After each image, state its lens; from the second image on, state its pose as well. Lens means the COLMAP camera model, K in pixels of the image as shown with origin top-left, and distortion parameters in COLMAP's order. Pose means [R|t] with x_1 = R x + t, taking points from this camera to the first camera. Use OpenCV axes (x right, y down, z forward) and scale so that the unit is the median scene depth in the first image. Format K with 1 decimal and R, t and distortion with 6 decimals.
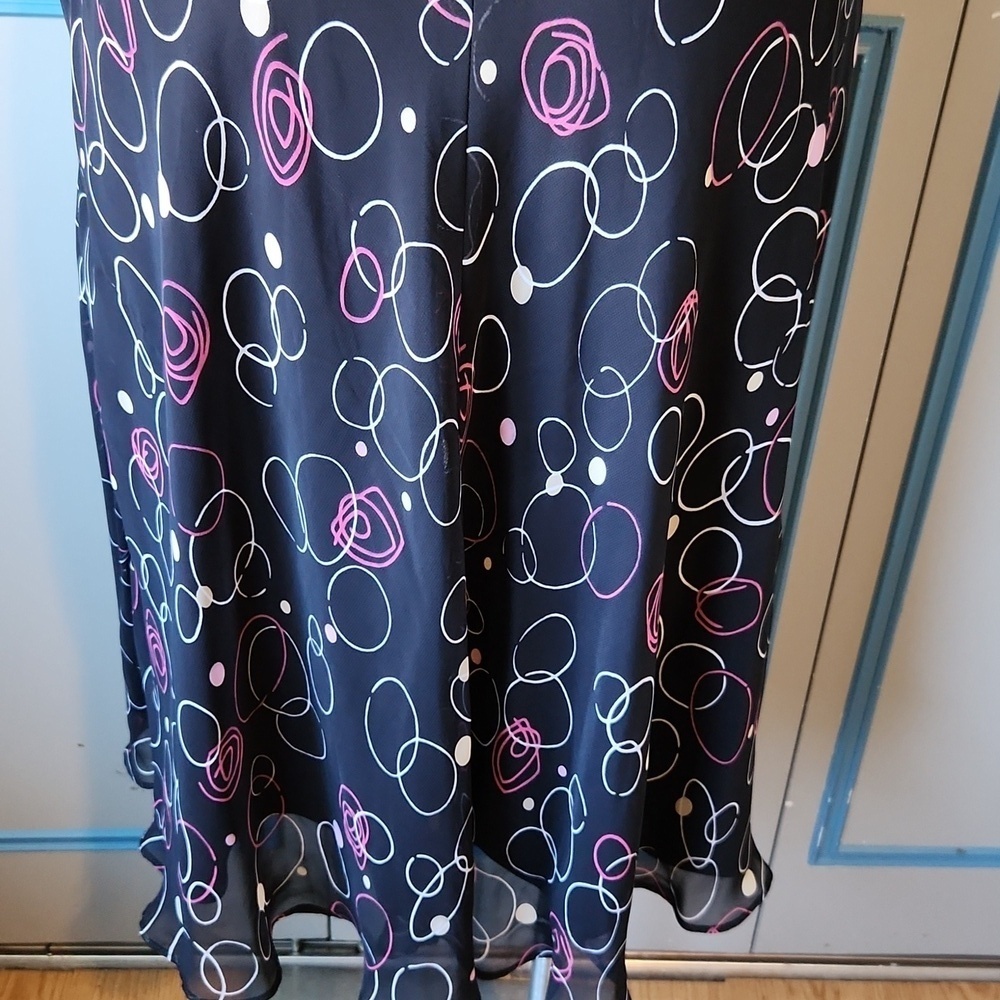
lens RADIAL K [[1499.8, 0, 500.0], [0, 1499.8, 500.0], [0, 0, 1]] dist [0.102703, -0.131470]
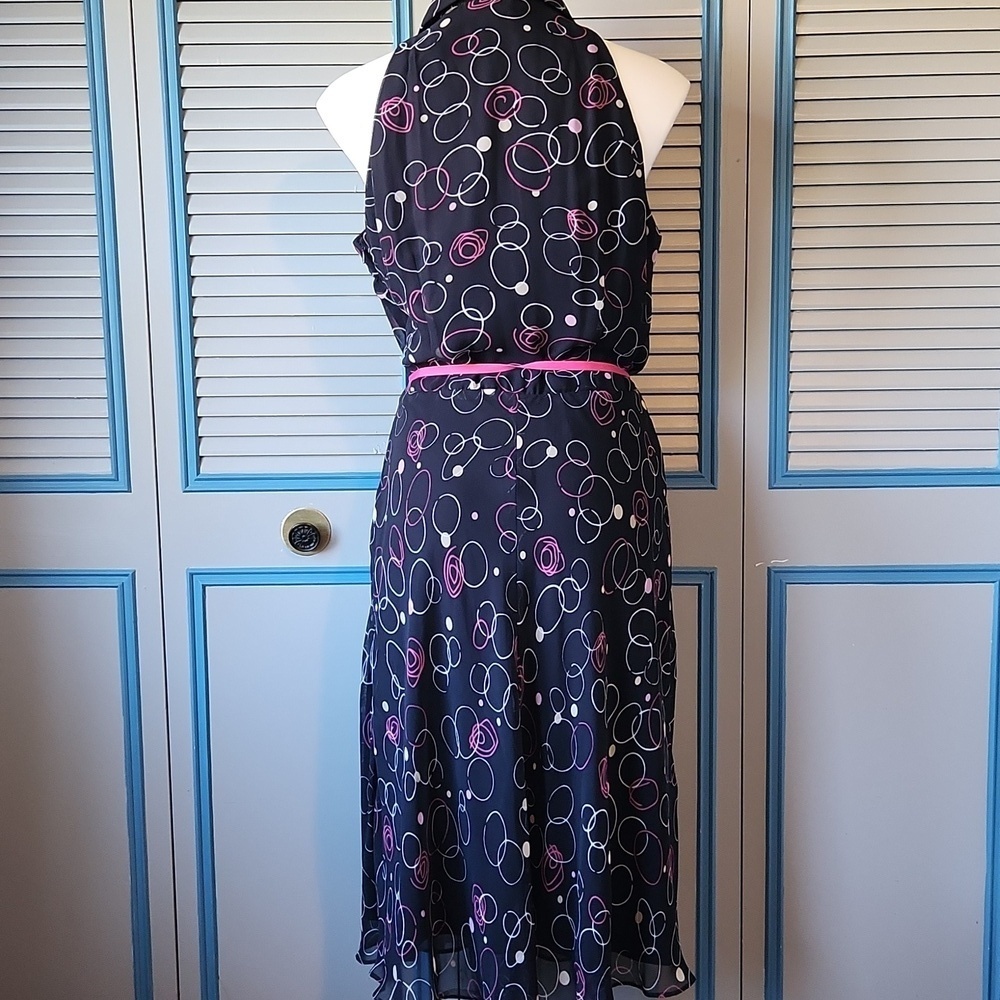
lens RADIAL K [[1499.8, 0, 500.0], [0, 1499.8, 500.0], [0, 0, 1]] dist [0.102703, -0.131470]
pose [[0.996662, -0.048778, -0.065471, 0.123591], [0.013030, 0.886660, -0.462238, 0.834129], [0.080598, 0.459842, 0.884335, -1.410638]]
